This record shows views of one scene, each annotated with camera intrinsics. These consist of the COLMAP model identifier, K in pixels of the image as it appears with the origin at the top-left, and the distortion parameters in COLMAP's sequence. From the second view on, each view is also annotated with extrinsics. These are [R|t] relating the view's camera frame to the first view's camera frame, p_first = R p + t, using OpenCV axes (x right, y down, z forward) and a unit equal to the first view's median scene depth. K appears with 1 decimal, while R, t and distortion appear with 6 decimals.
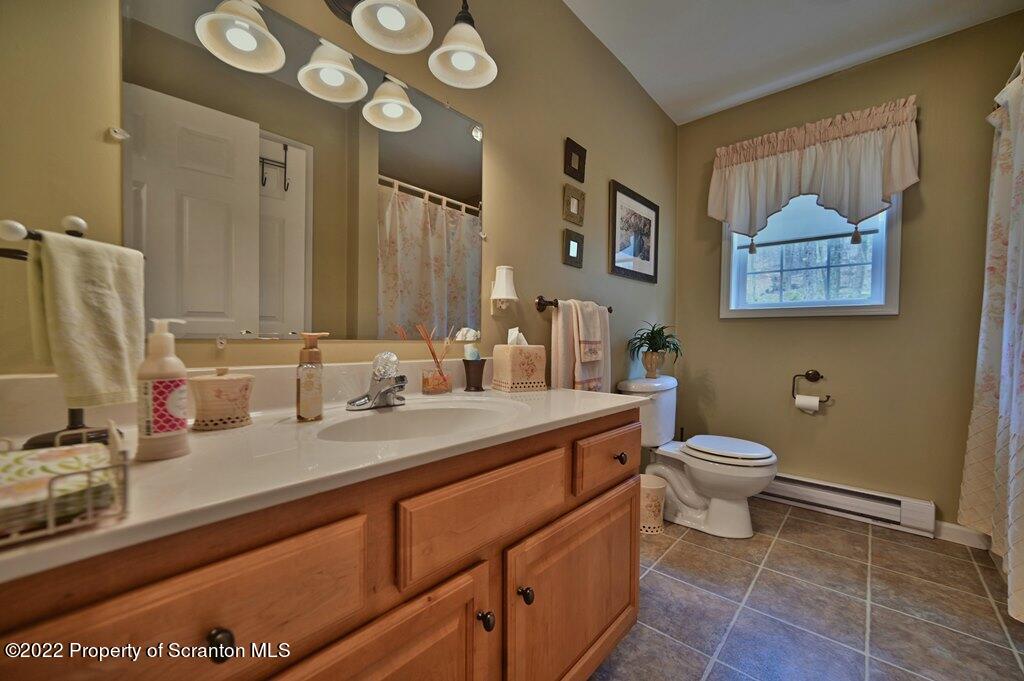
lens RADIAL K [[411.7, 0, 512.0], [0, 411.7, 340.5], [0, 0, 1]] dist [-0.000081, -0.000012]
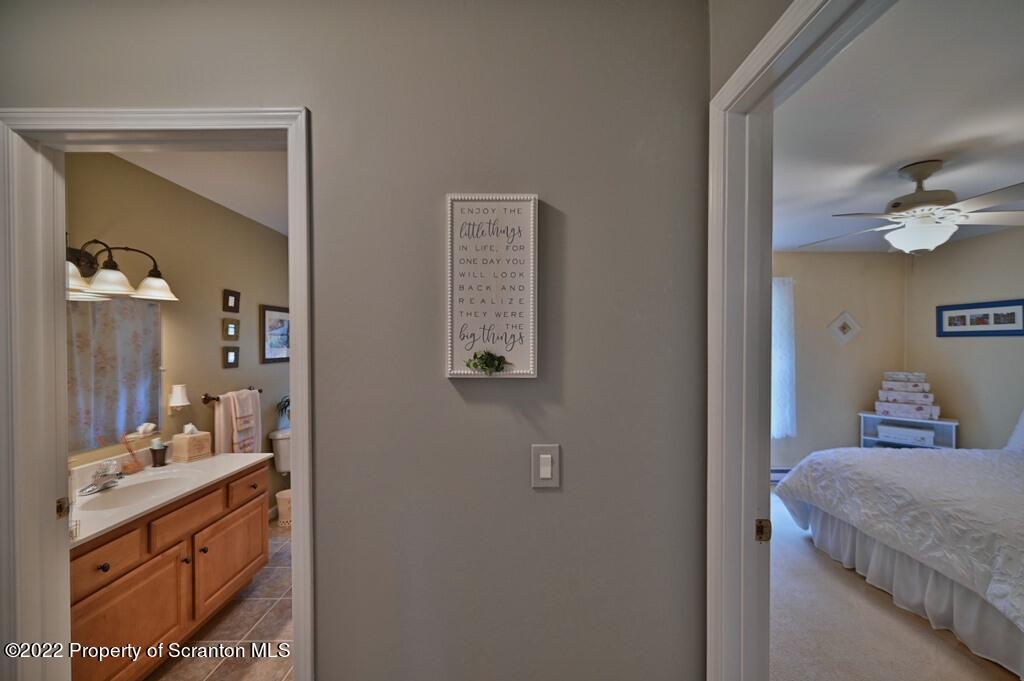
lens RADIAL K [[417.4, 0, 510.4], [0, 417.4, 349.1], [0, 0, 1]] dist [0.018083, -0.000027]
pose [[0.759236, -0.016925, 0.650595, -0.114474], [0.010749, 0.999852, 0.013467, -0.352539], [-0.650727, -0.003231, 0.759305, -1.217073]]
